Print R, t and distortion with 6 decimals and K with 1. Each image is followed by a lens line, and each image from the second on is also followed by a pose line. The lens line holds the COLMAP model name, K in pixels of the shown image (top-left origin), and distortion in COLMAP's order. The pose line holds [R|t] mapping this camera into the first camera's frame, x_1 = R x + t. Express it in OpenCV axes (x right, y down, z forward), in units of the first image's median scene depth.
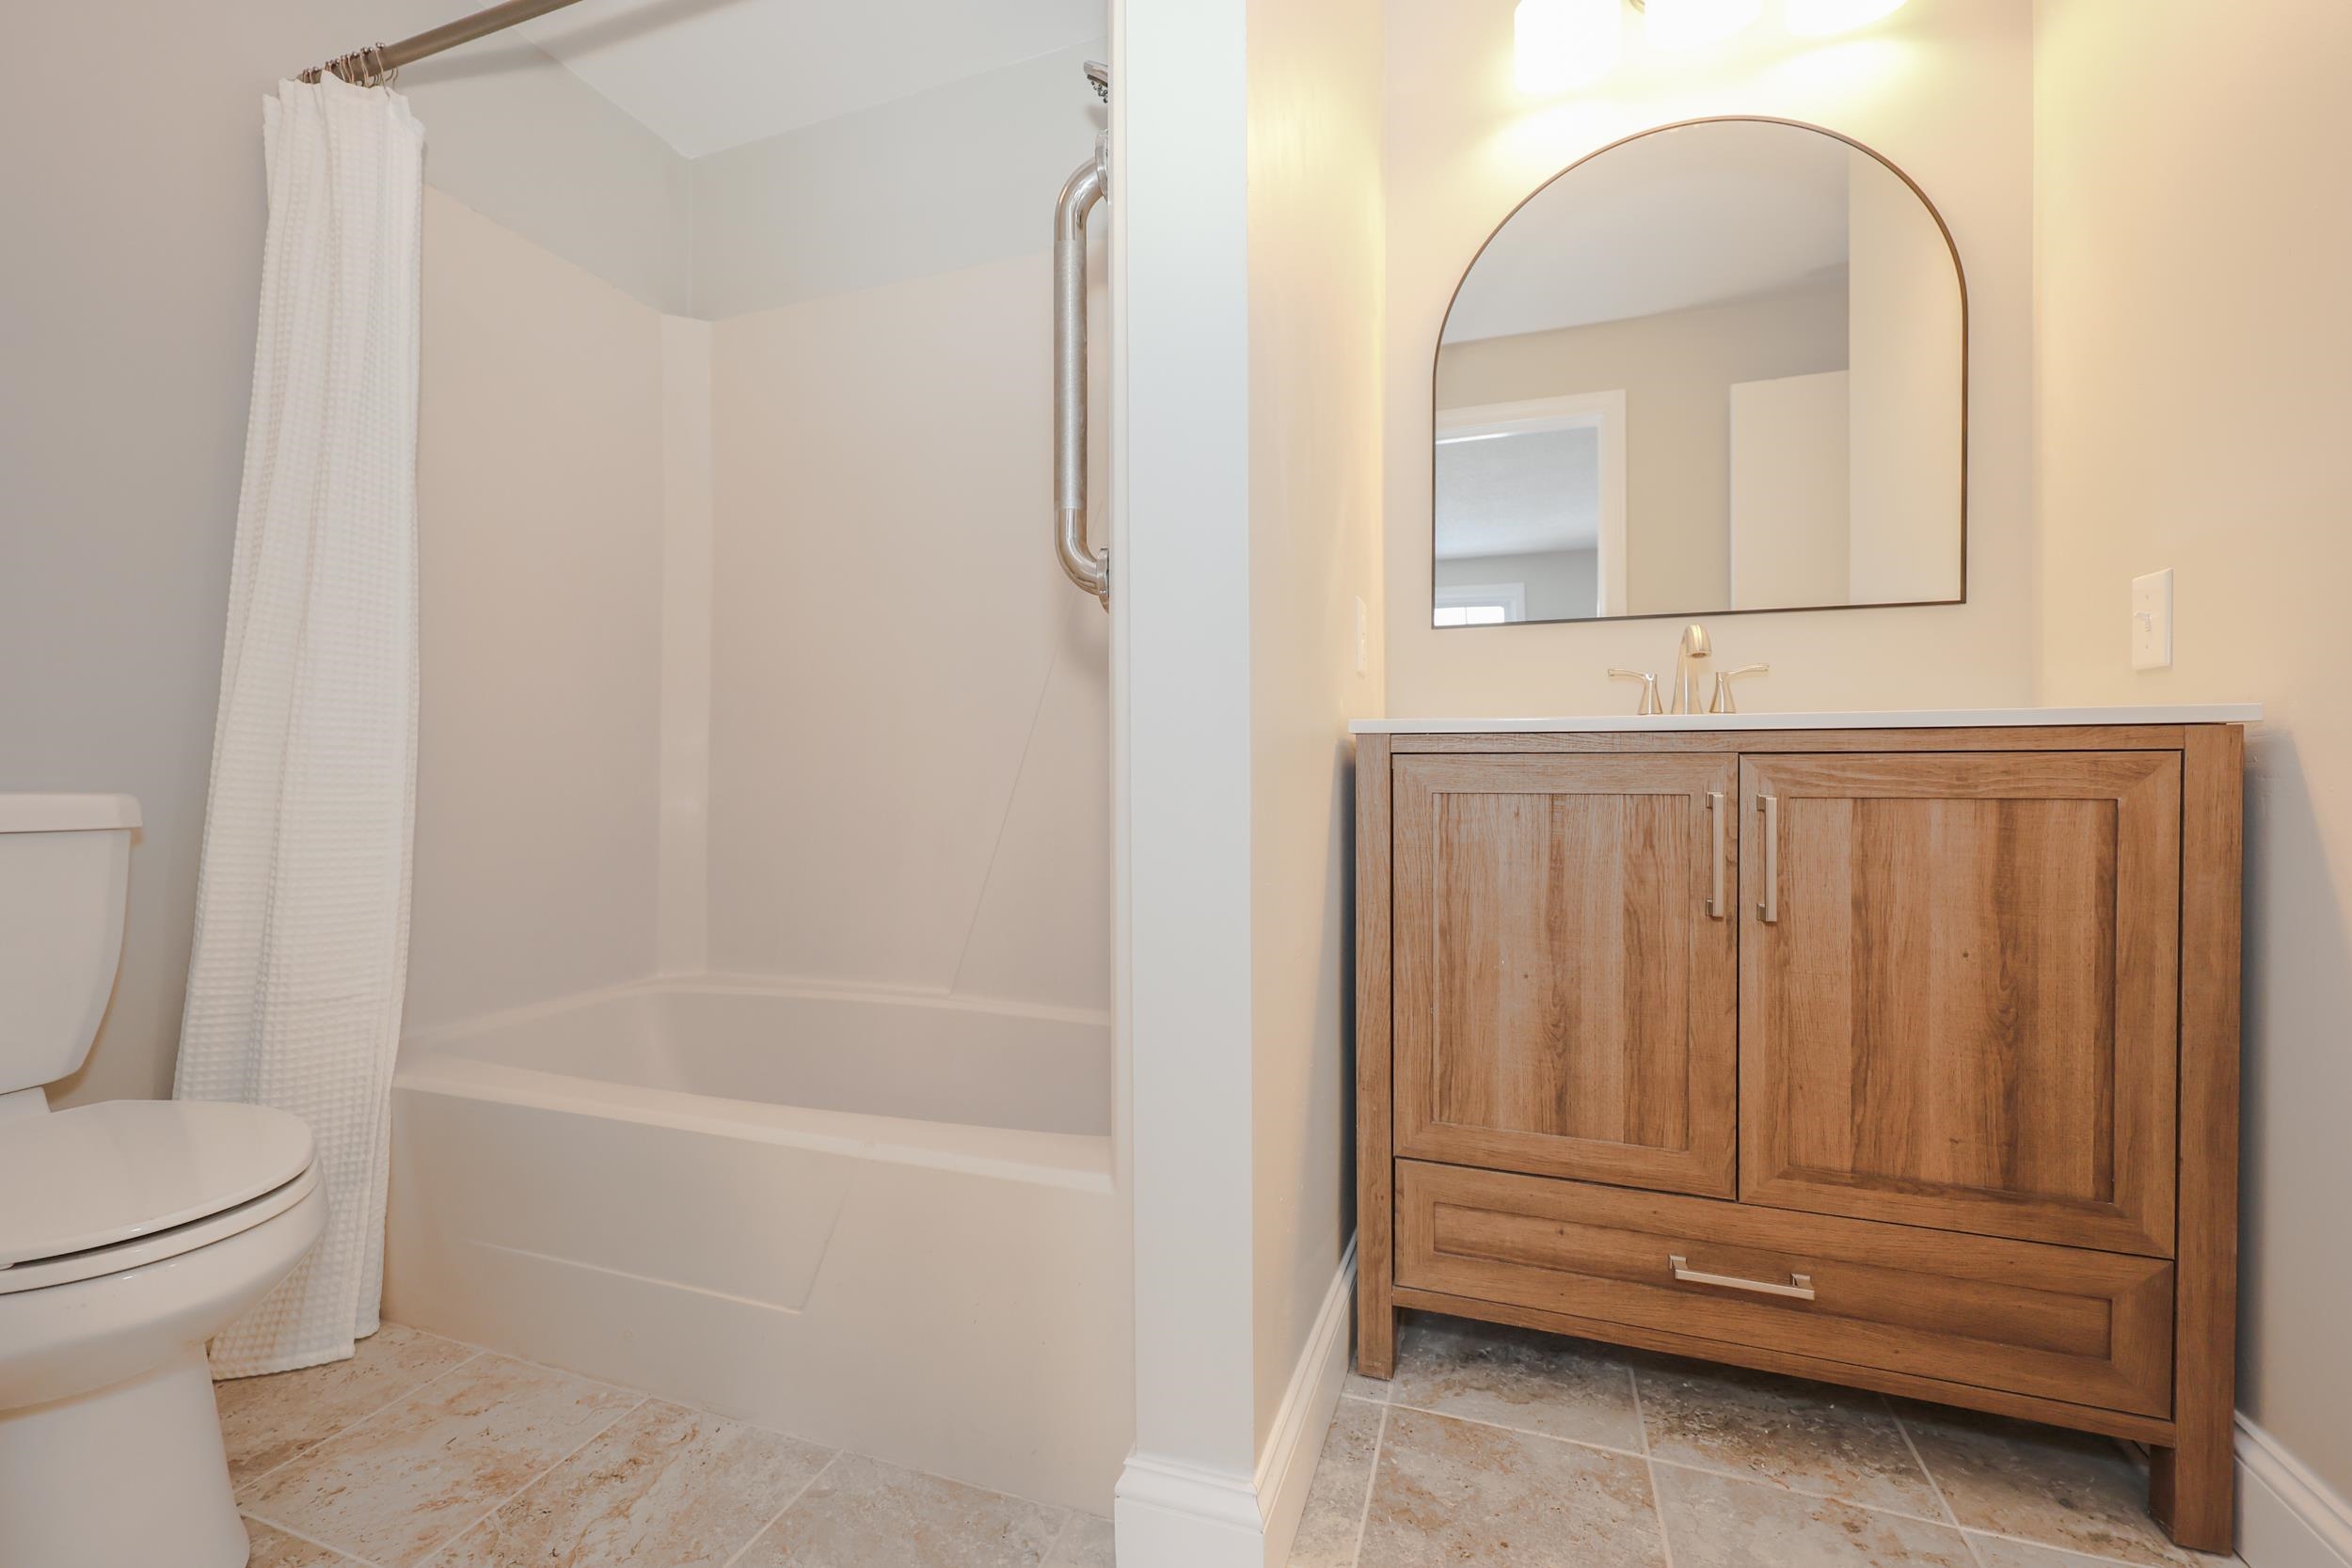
lens RADIAL K [[949.3, 0, 1177.0], [0, 949.3, 774.2], [0, 0, 1]] dist [0.004373, -0.000914]
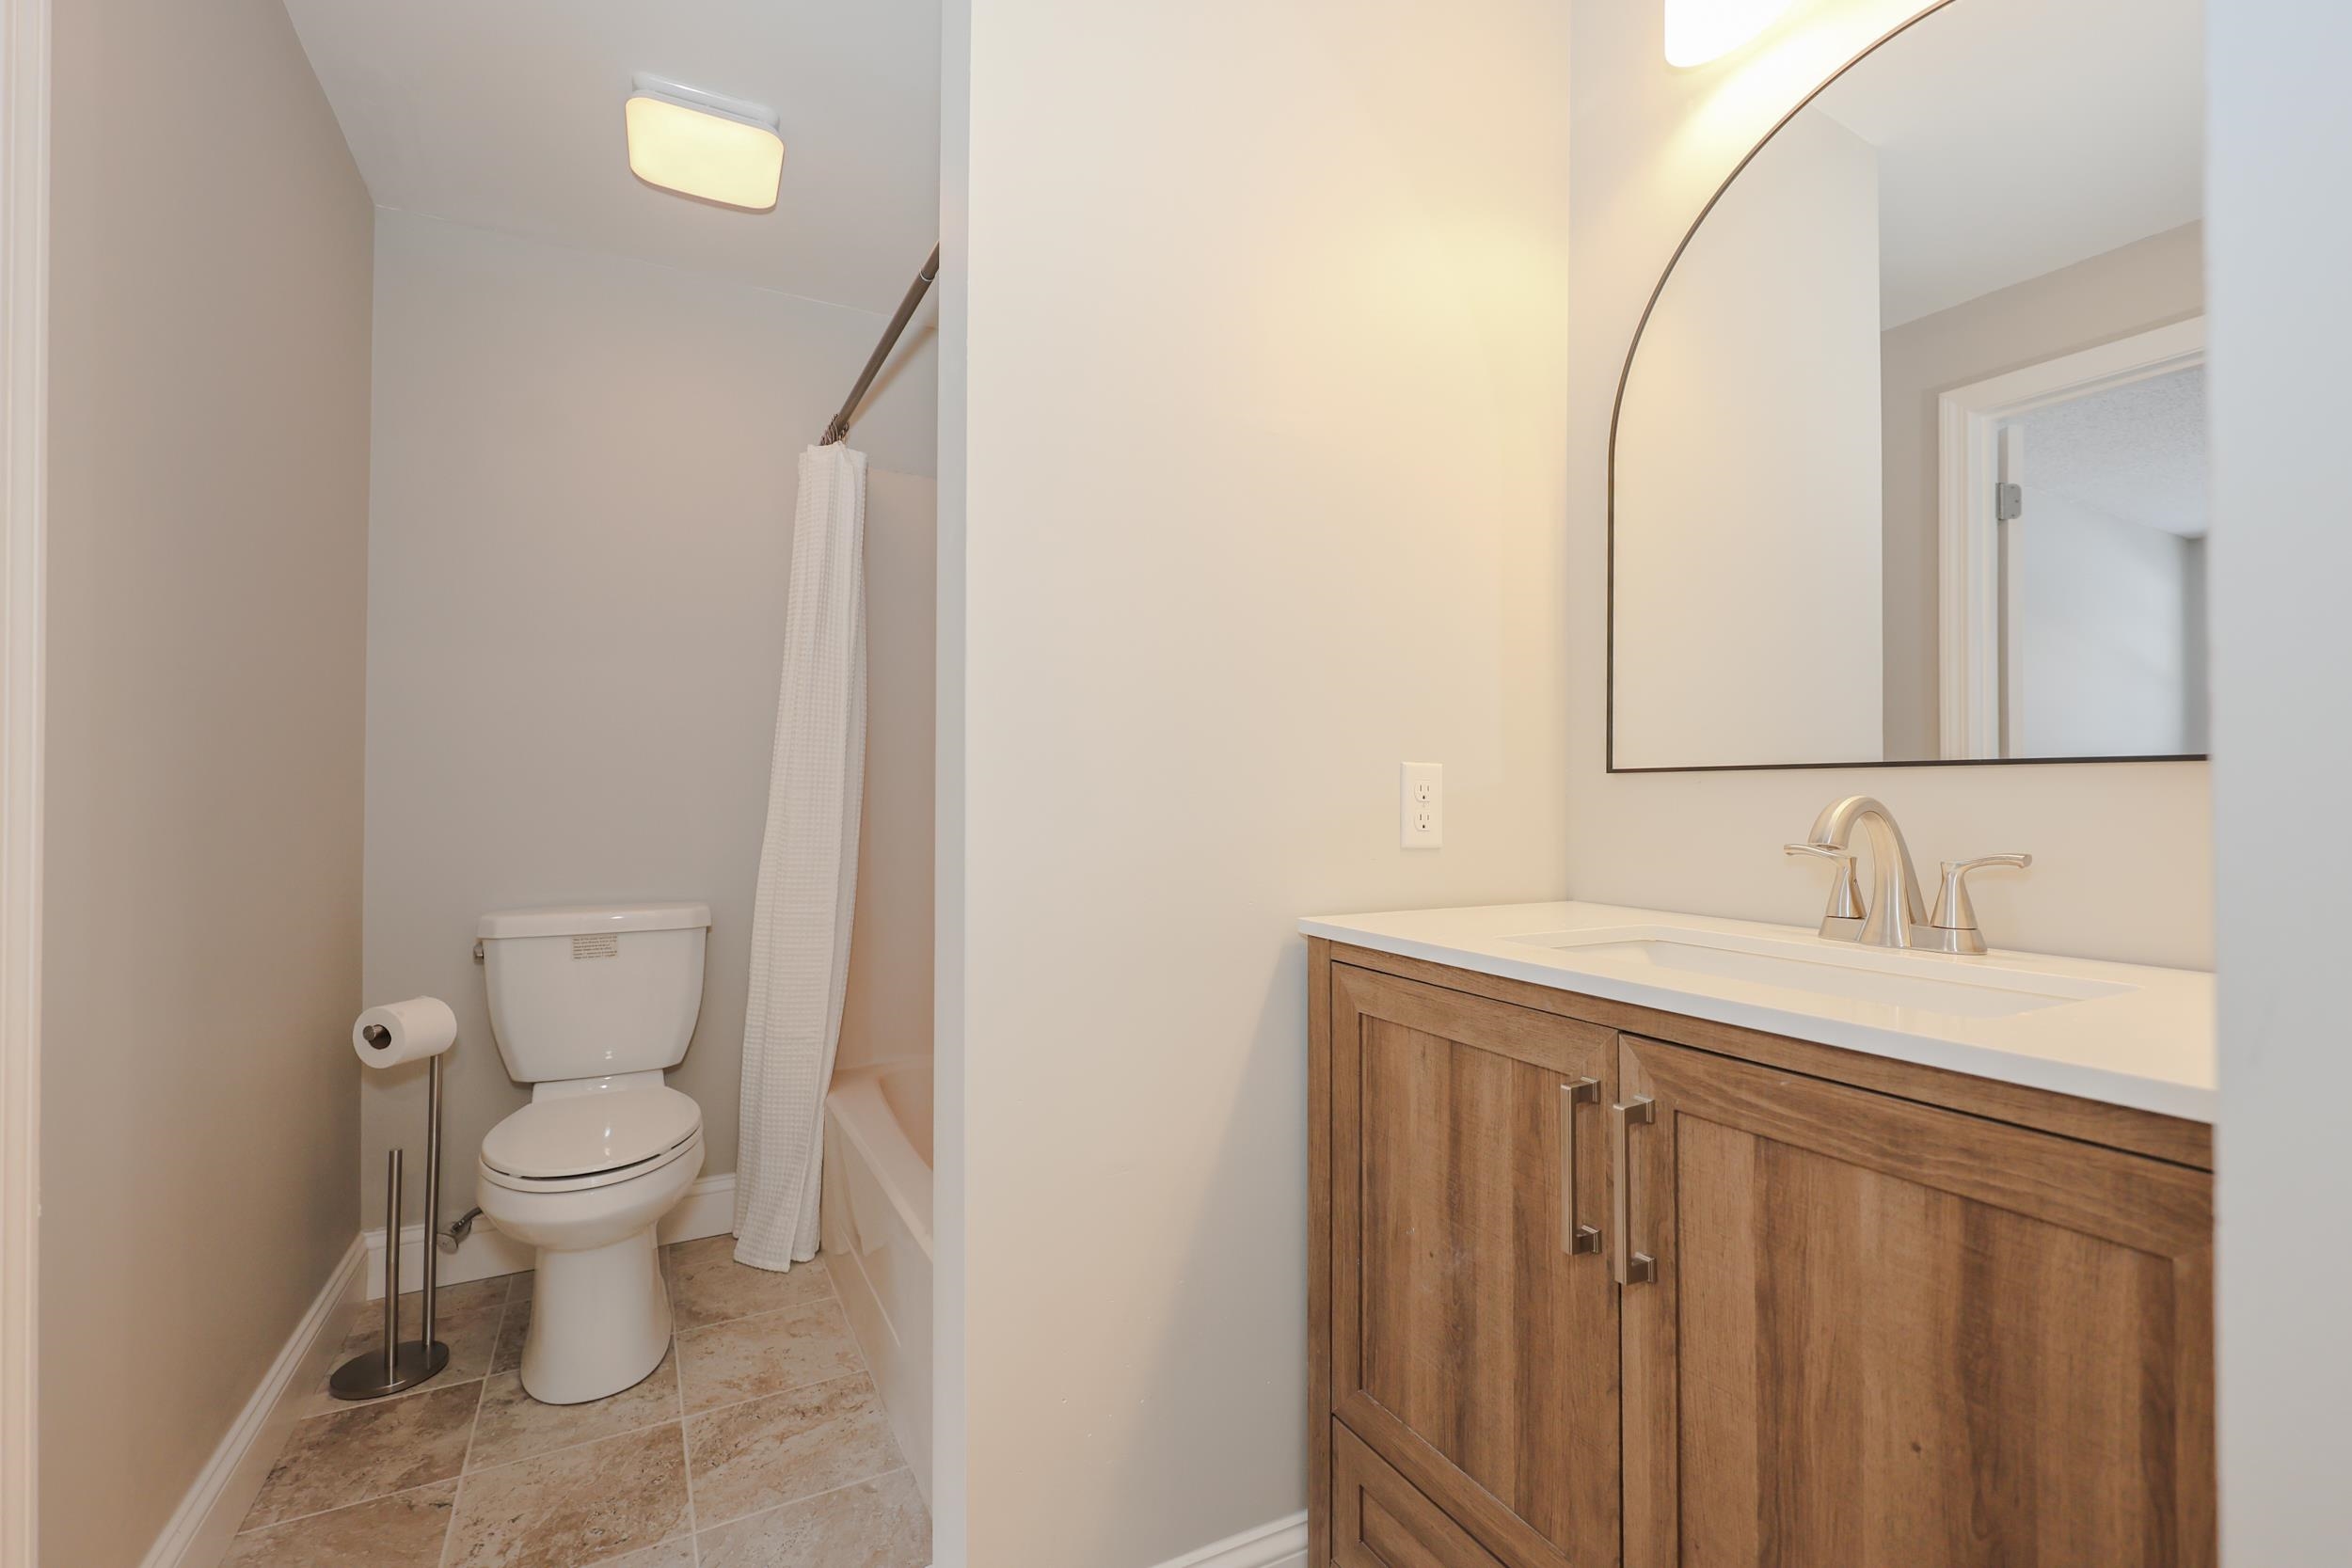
lens RADIAL K [[992.6, 0, 1180.6], [0, 992.6, 788.3], [0, 0, 1]] dist [0.001893, 0.000618]
pose [[0.755037, -0.006053, -0.655654, 0.856862], [-0.005870, 0.999855, -0.015991, -0.196351], [0.655656, 0.015922, 0.754892, 0.224165]]
